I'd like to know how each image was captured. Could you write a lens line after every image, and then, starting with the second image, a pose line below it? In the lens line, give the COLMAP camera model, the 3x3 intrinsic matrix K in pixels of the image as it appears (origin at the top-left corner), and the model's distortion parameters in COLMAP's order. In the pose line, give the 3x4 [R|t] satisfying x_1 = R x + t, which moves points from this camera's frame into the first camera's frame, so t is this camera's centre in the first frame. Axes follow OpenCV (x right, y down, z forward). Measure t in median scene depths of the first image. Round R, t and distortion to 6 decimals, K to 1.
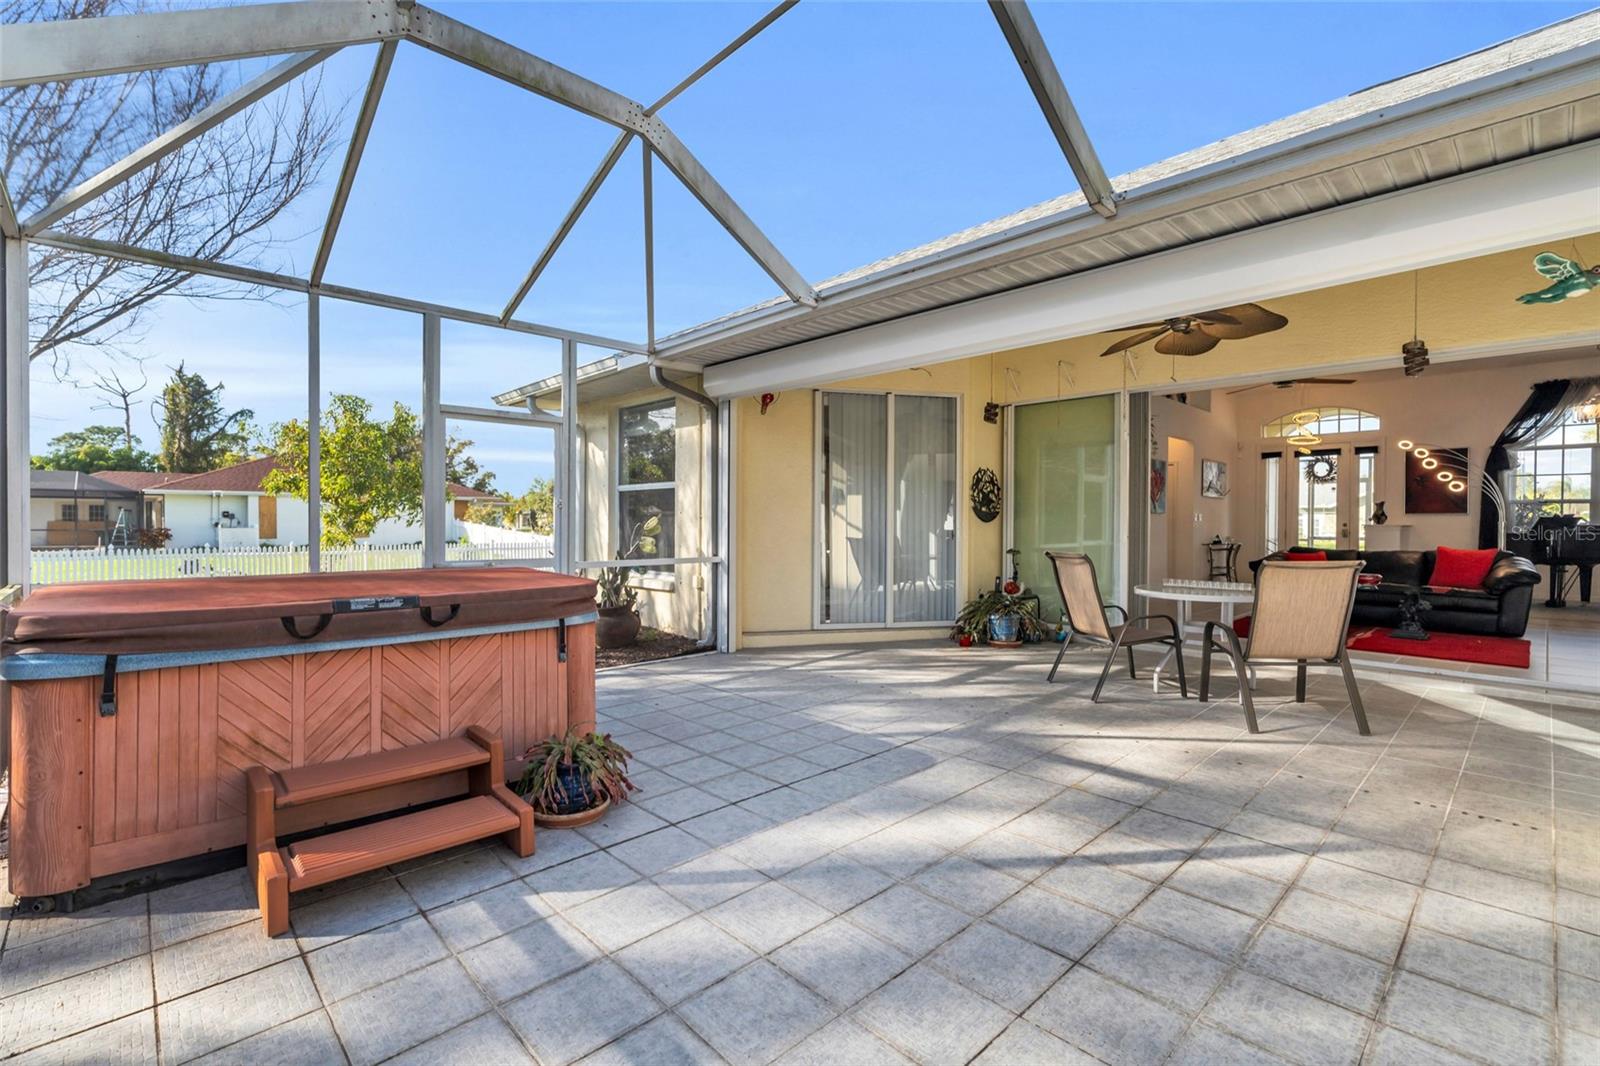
lens RADIAL K [[641.9, 0, 867.8], [0, 641.9, 525.5], [0, 0, 1]] dist [0.000001, -0.000033]
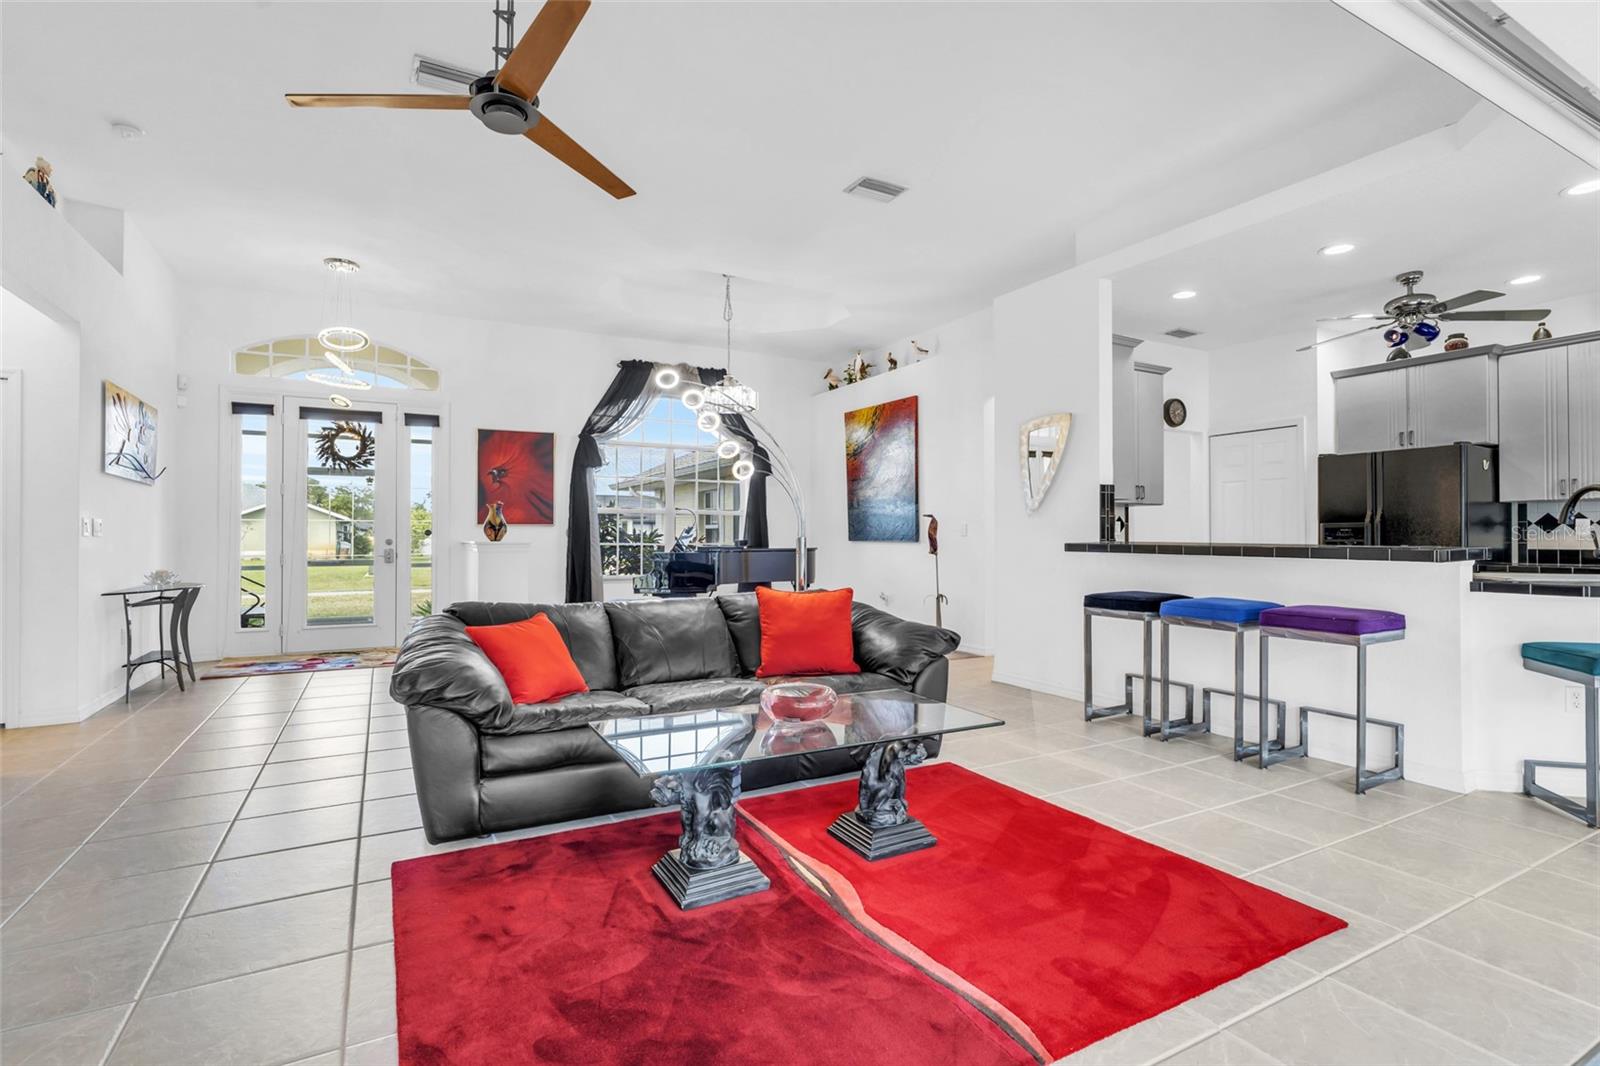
lens RADIAL K [[727.3, 0, 800.0], [0, 727.3, 533.0], [0, 0, 1]] dist [-0.000359, 0.000387]
pose [[0.269325, 0.004751, 0.963037, 0.237239], [0.005594, 0.999963, -0.006497, -0.003297], [-0.963033, 0.007137, 0.269289, 0.542491]]
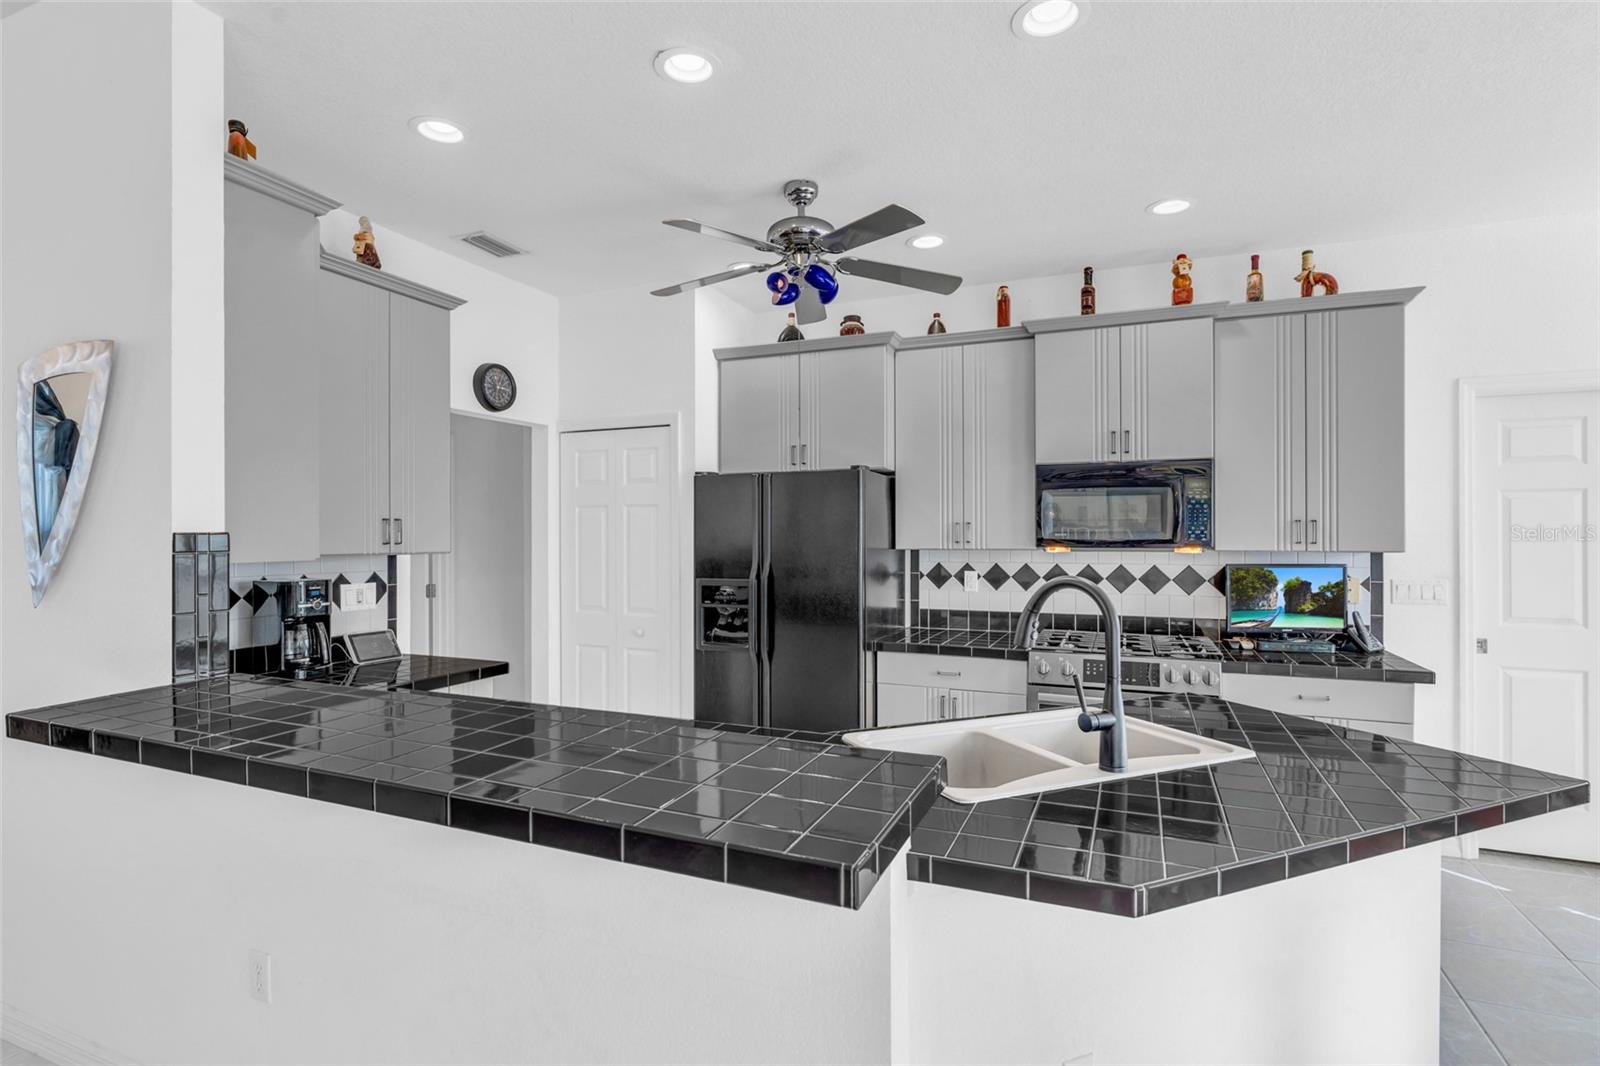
lens RADIAL K [[775.4, 0, 810.3], [0, 775.4, 530.5], [0, 0, 1]] dist [-0.001200, -0.000167]
pose [[-0.417360, 0.000508, 0.908741, 0.495742], [0.011952, 0.999916, 0.004930, -0.035733], [-0.908663, 0.012919, -0.417331, 0.423369]]
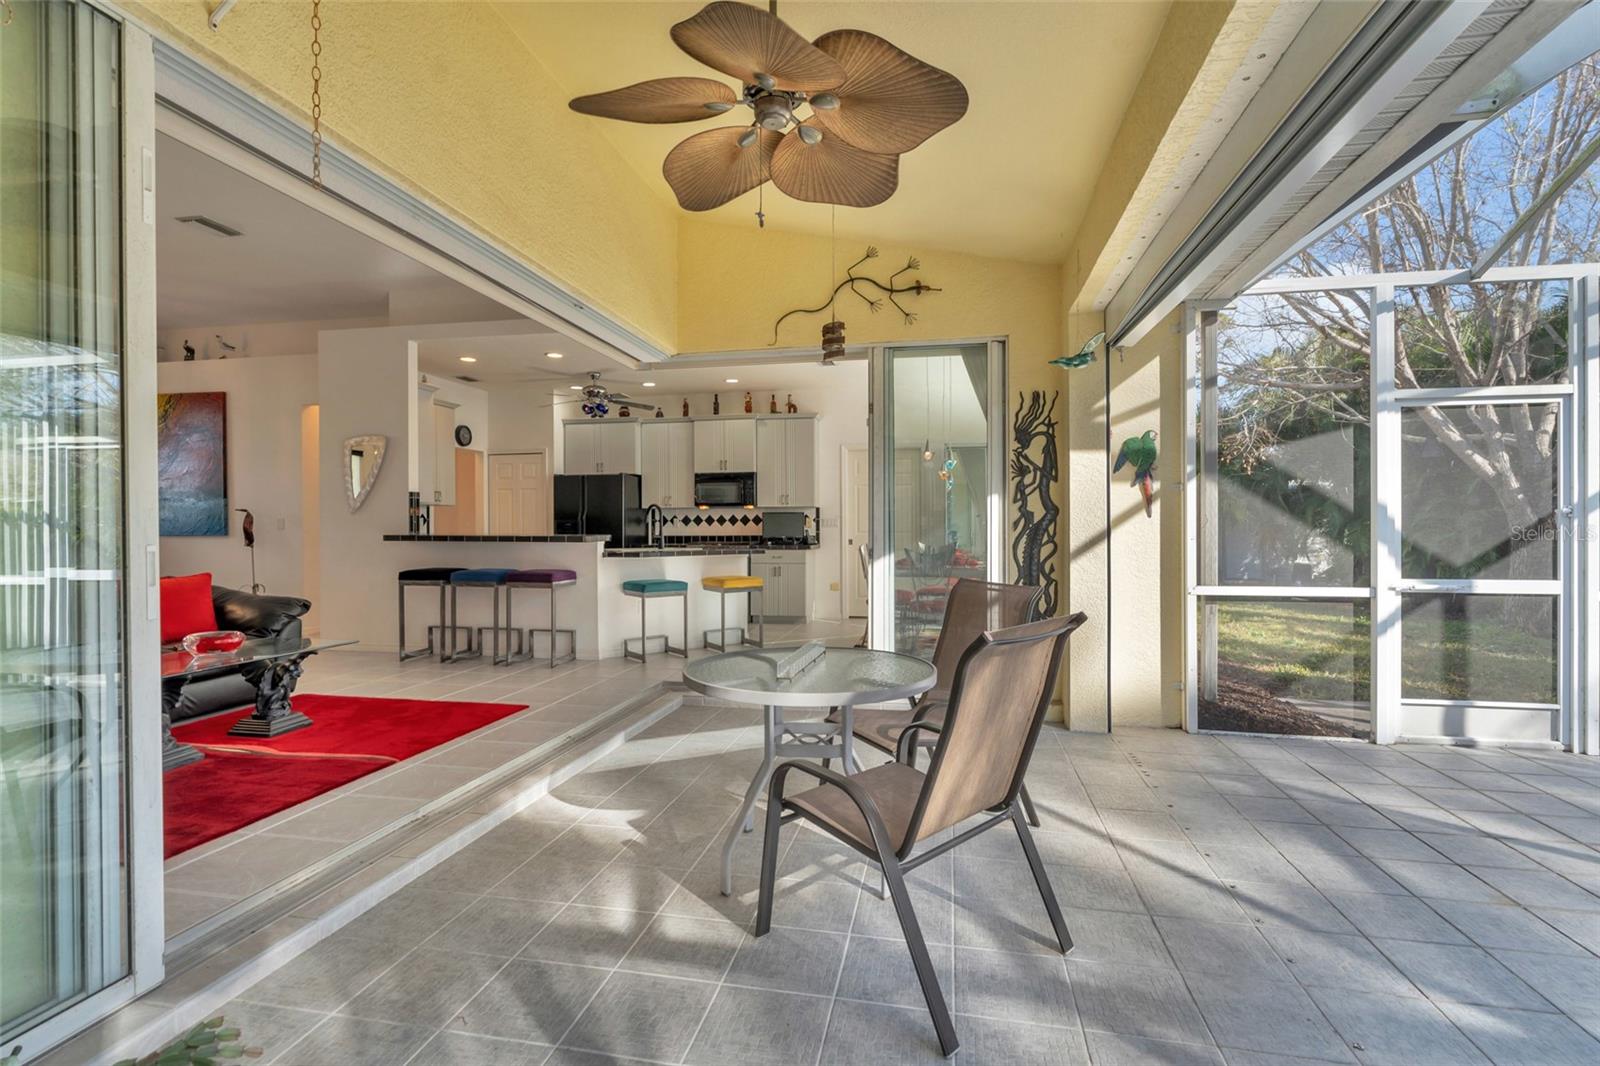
lens RADIAL K [[782.0, 0, 754.2], [0, 782.0, 532.3], [0, 0, 1]] dist [-0.003463, 0.000434]
pose [[-0.520591, -0.004975, 0.853792, 0.000749], [0.007072, 0.999924, 0.010139, -0.005480], [-0.853777, 0.011316, -0.520516, 0.580345]]
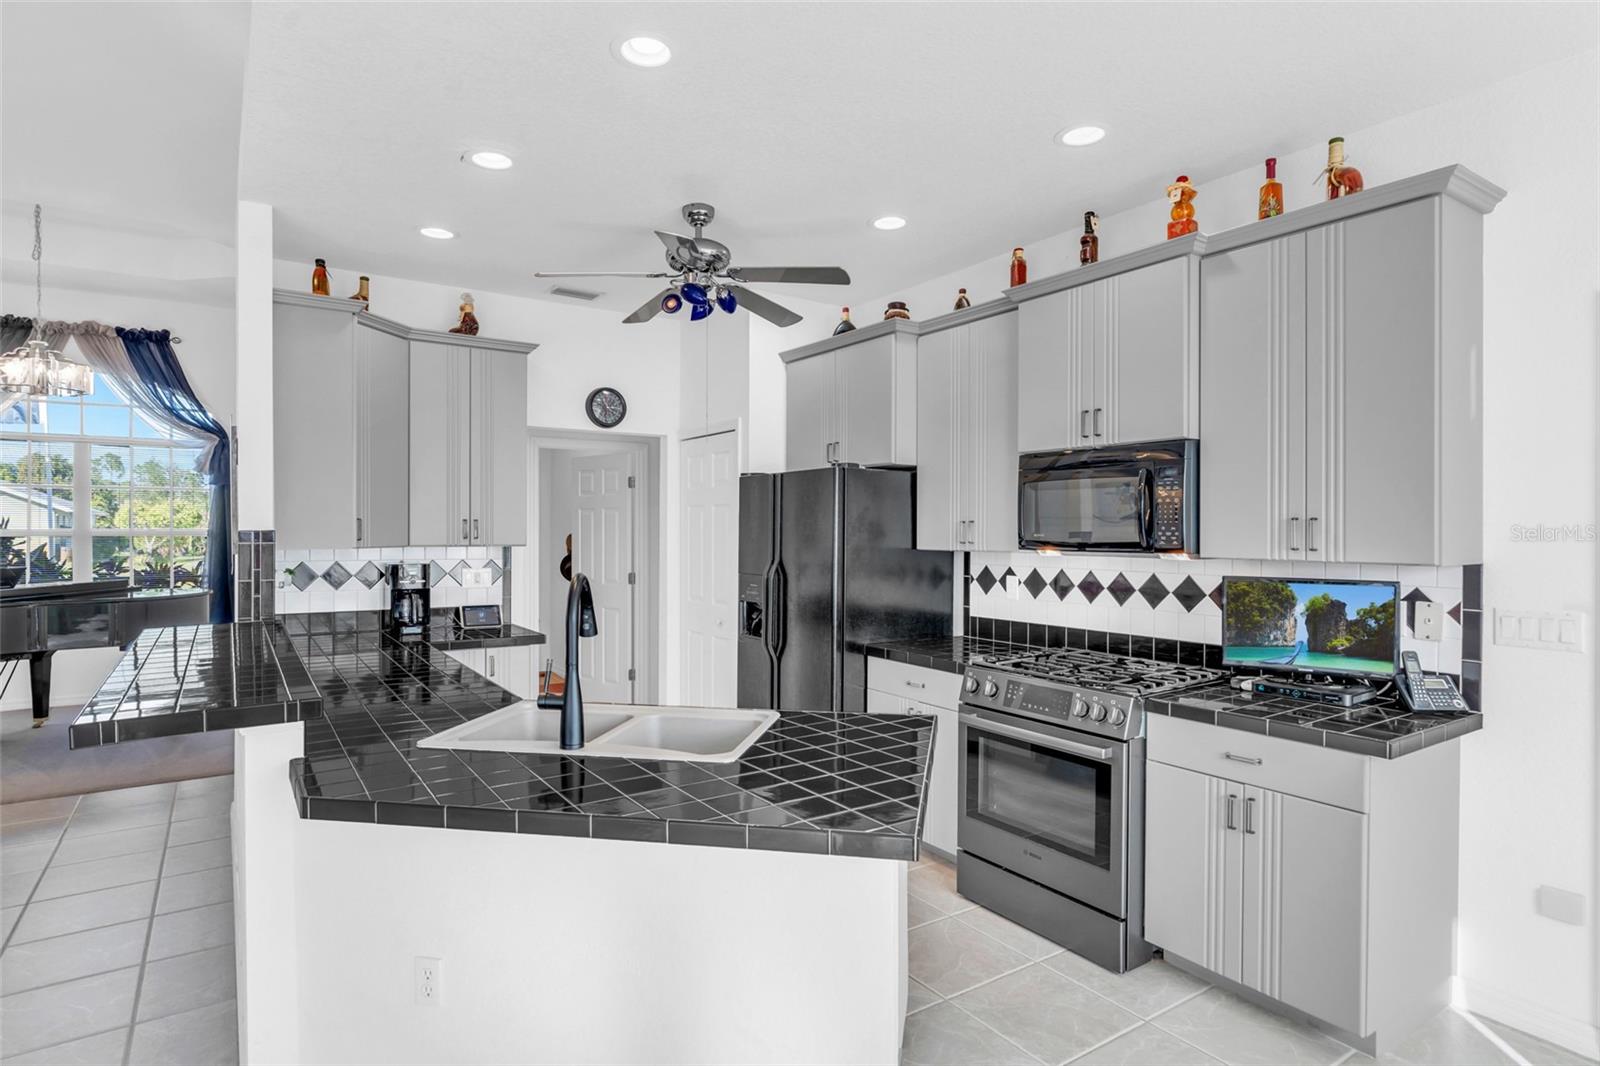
lens RADIAL K [[854.2, 0, 787.4], [0, 854.2, 536.5], [0, 0, 1]] dist [0.003204, -0.000141]
pose [[0.145935, -0.009880, 0.989245, 0.430216], [0.007390, 0.999933, 0.008896, -0.034009], [-0.989267, 0.006012, 0.145998, 0.231559]]
